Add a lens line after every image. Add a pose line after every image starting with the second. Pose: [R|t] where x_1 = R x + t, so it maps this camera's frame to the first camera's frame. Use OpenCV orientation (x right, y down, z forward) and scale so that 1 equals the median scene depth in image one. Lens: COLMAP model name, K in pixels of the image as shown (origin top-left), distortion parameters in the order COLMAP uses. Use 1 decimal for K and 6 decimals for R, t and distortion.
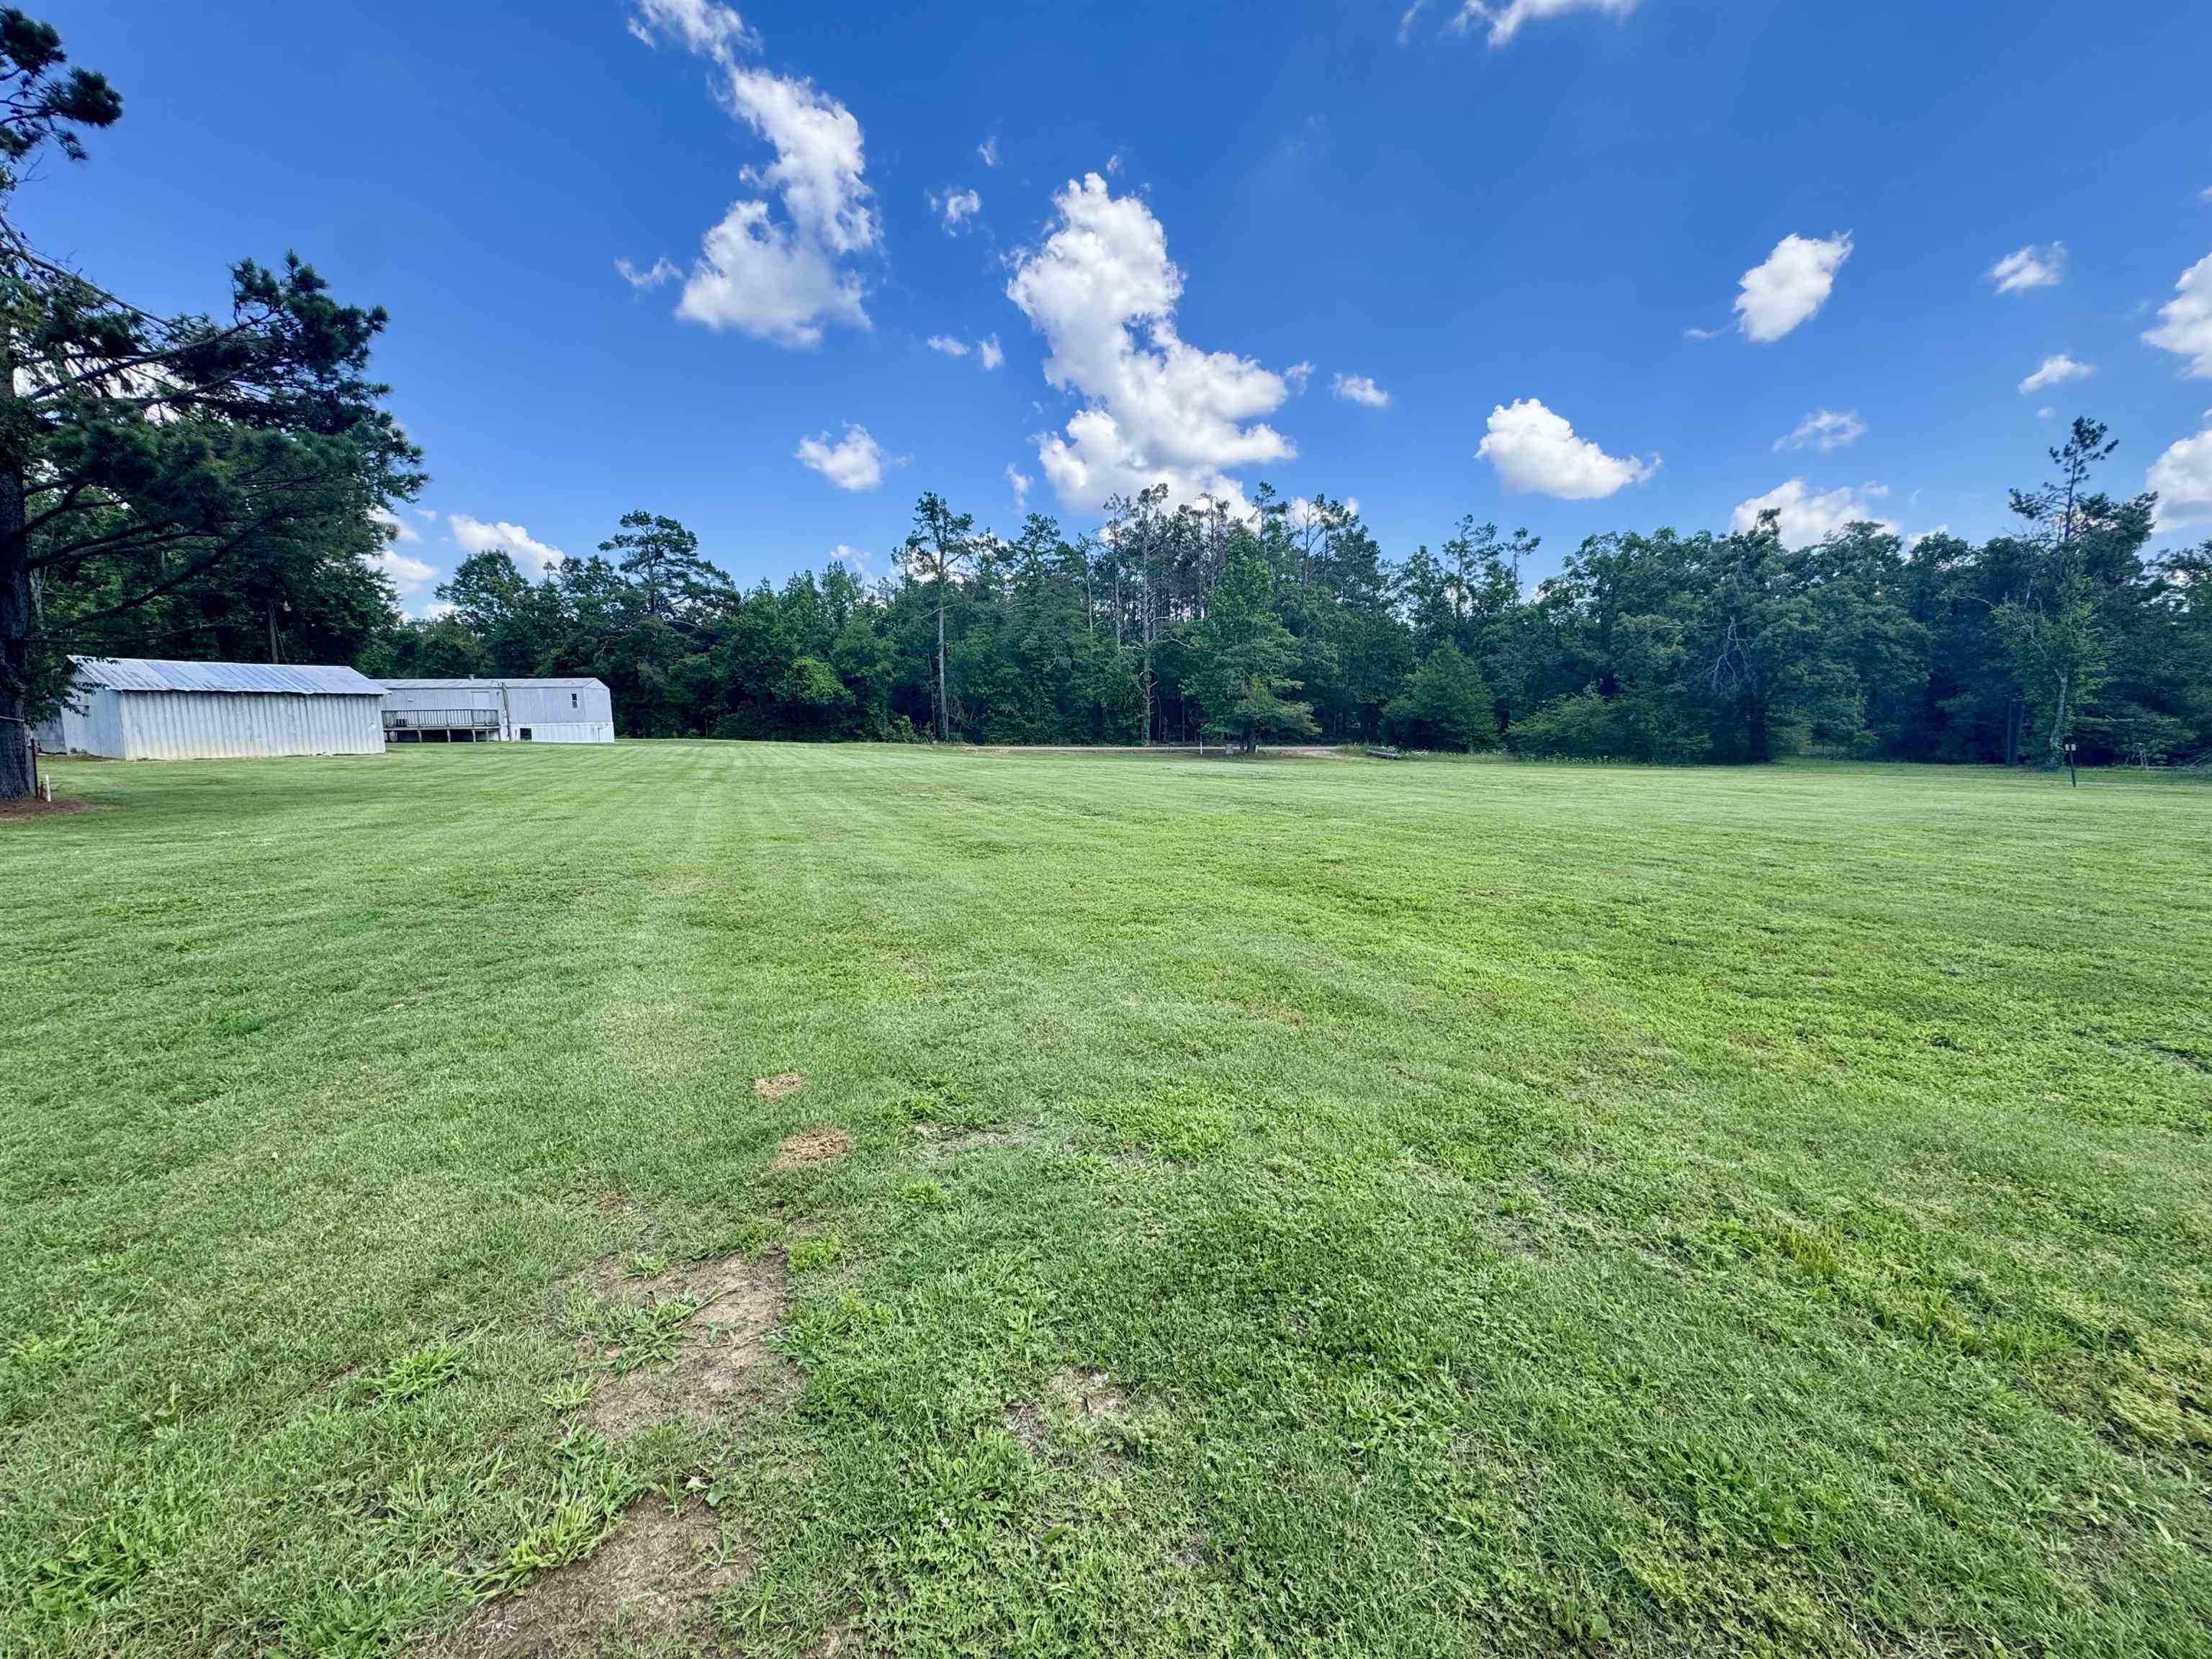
lens RADIAL K [[875.0, 0, 1095.6], [0, 875.0, 818.1], [0, 0, 1]] dist [-0.002950, 0.000232]
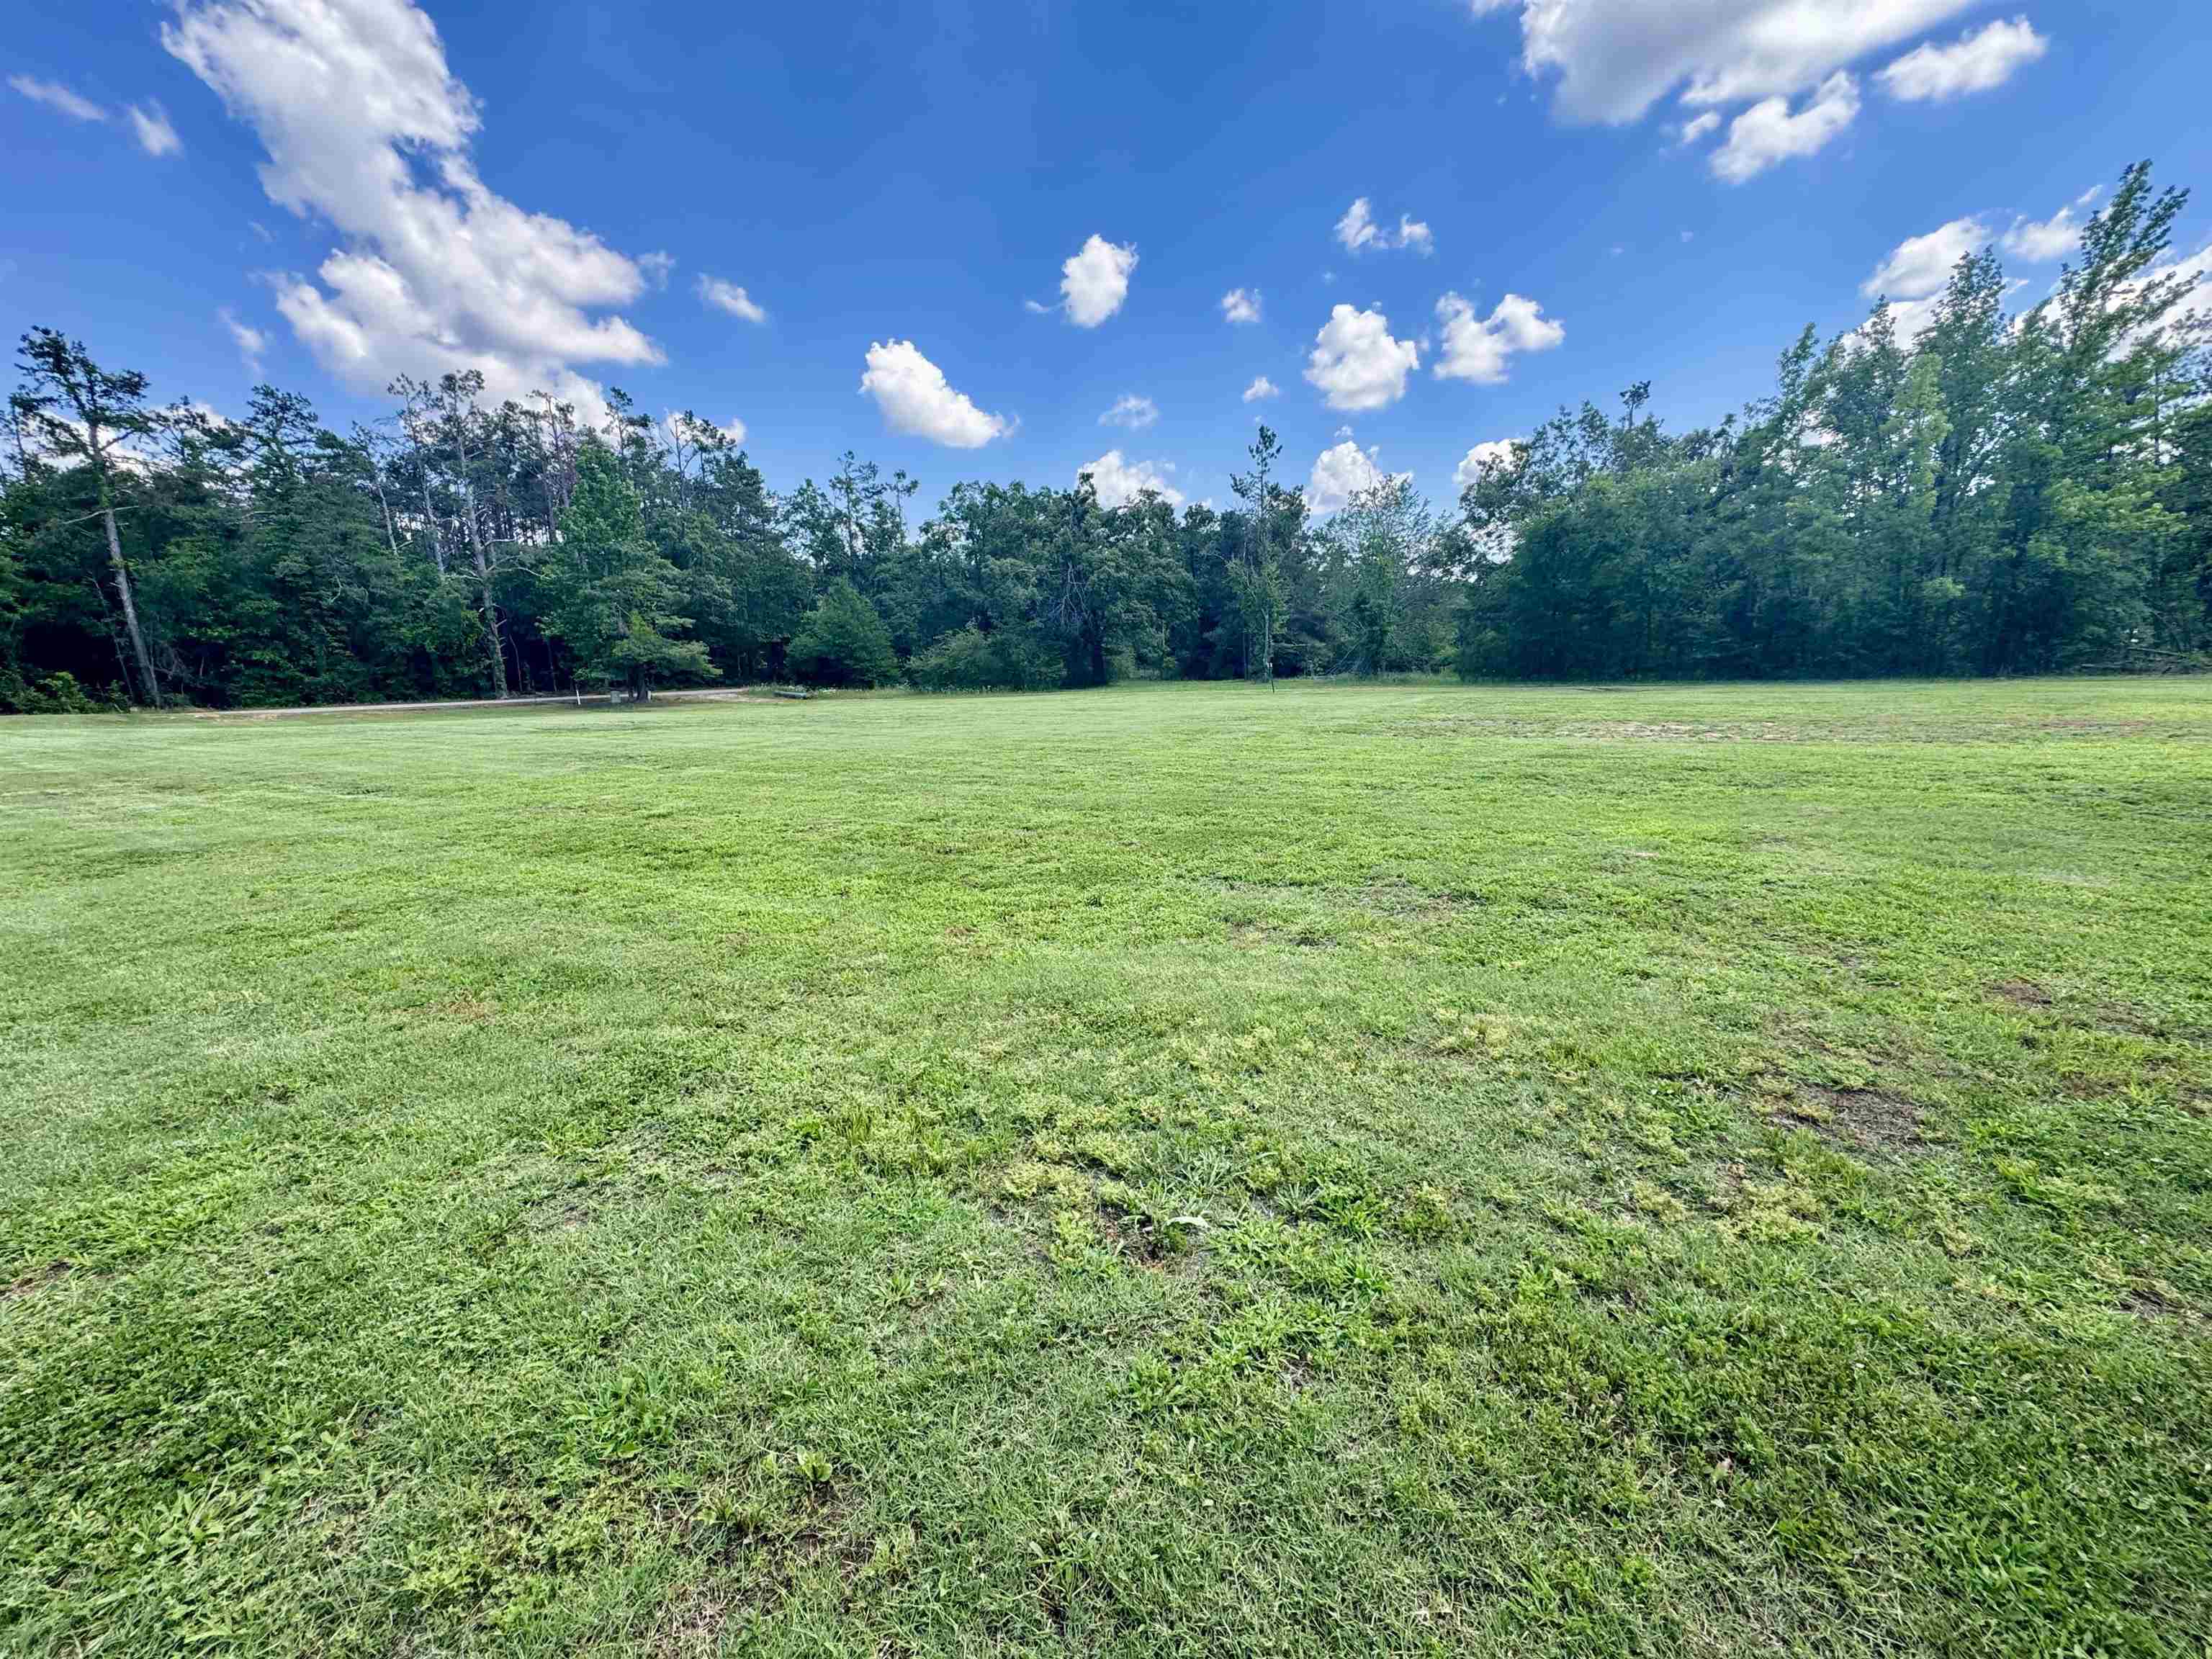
lens RADIAL K [[875.0, 0, 1091.2], [0, 875.0, 835.9], [0, 0, 1]] dist [-0.002950, 0.000232]
pose [[0.811156, -0.141589, 0.567431, 0.022089], [0.090999, 0.988990, 0.116694, 0.000749], [-0.577707, -0.043021, 0.815110, -0.004531]]
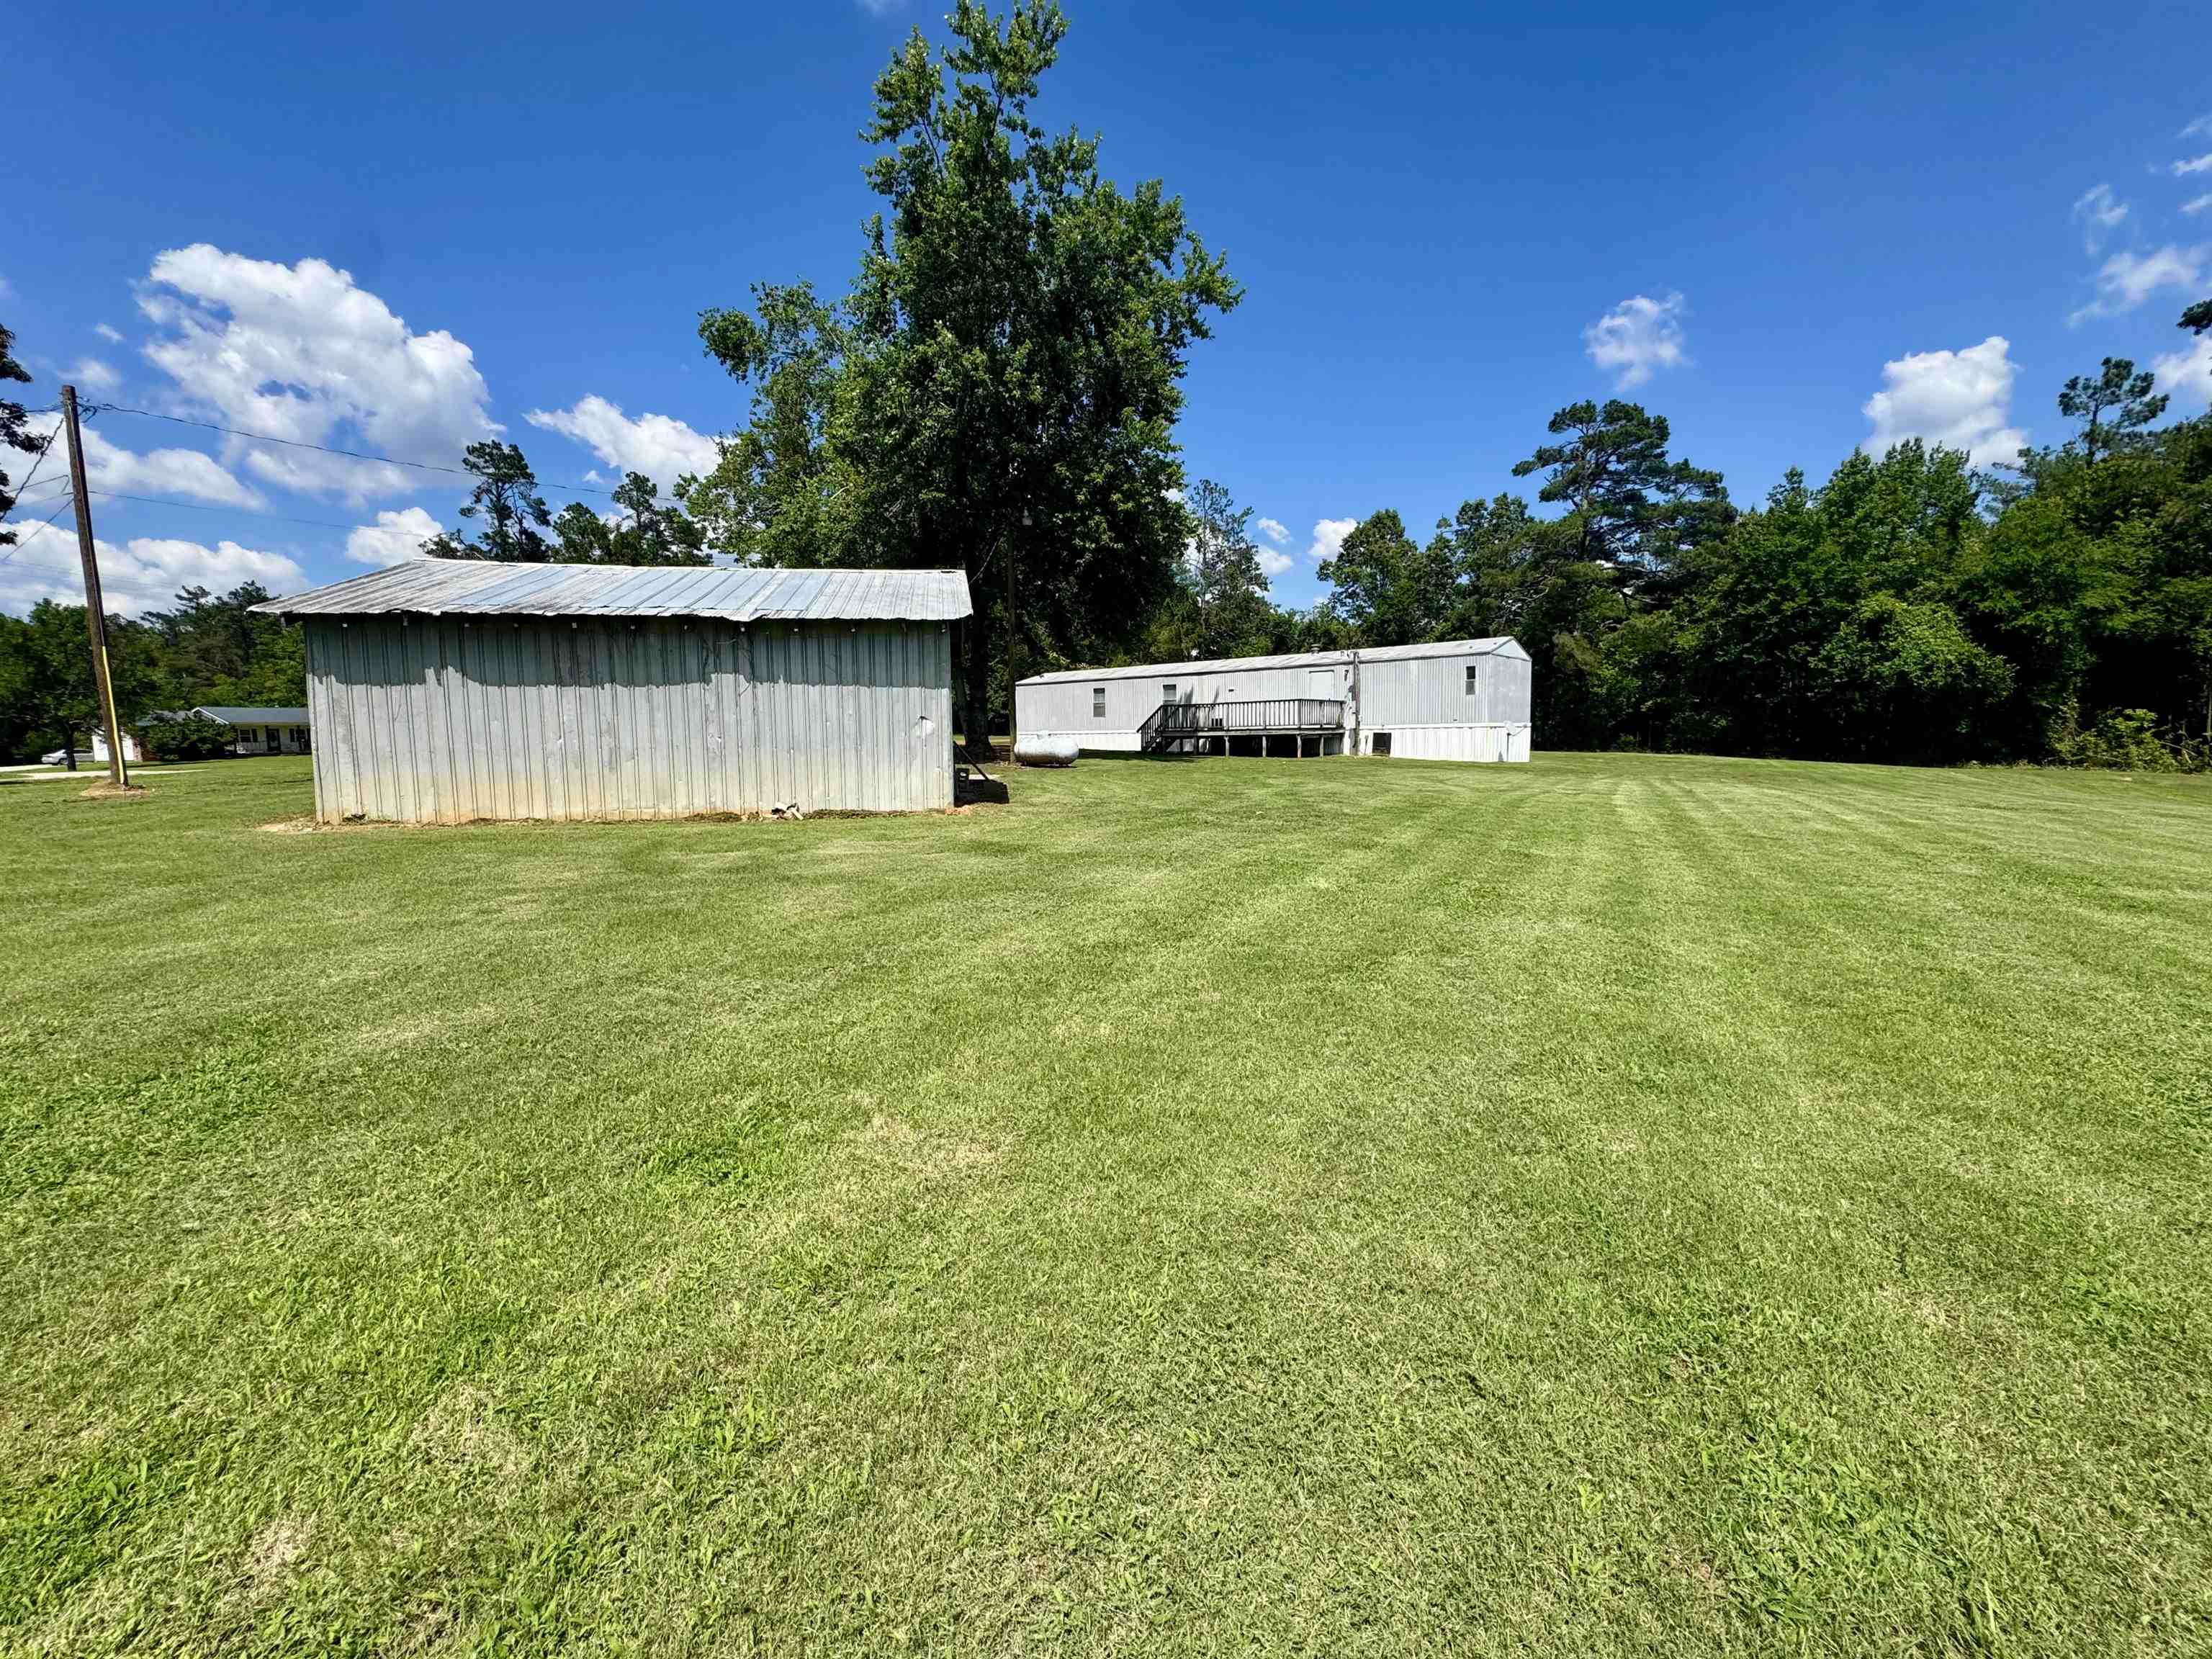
lens RADIAL K [[875.0, 0, 1104.0], [0, 875.0, 828.4], [0, 0, 1]] dist [-0.002950, 0.000232]
pose [[0.617507, 0.087974, -0.781630, -0.163842], [-0.083862, 0.995425, 0.045784, -0.027243], [0.782082, 0.037277, 0.622060, 0.263949]]
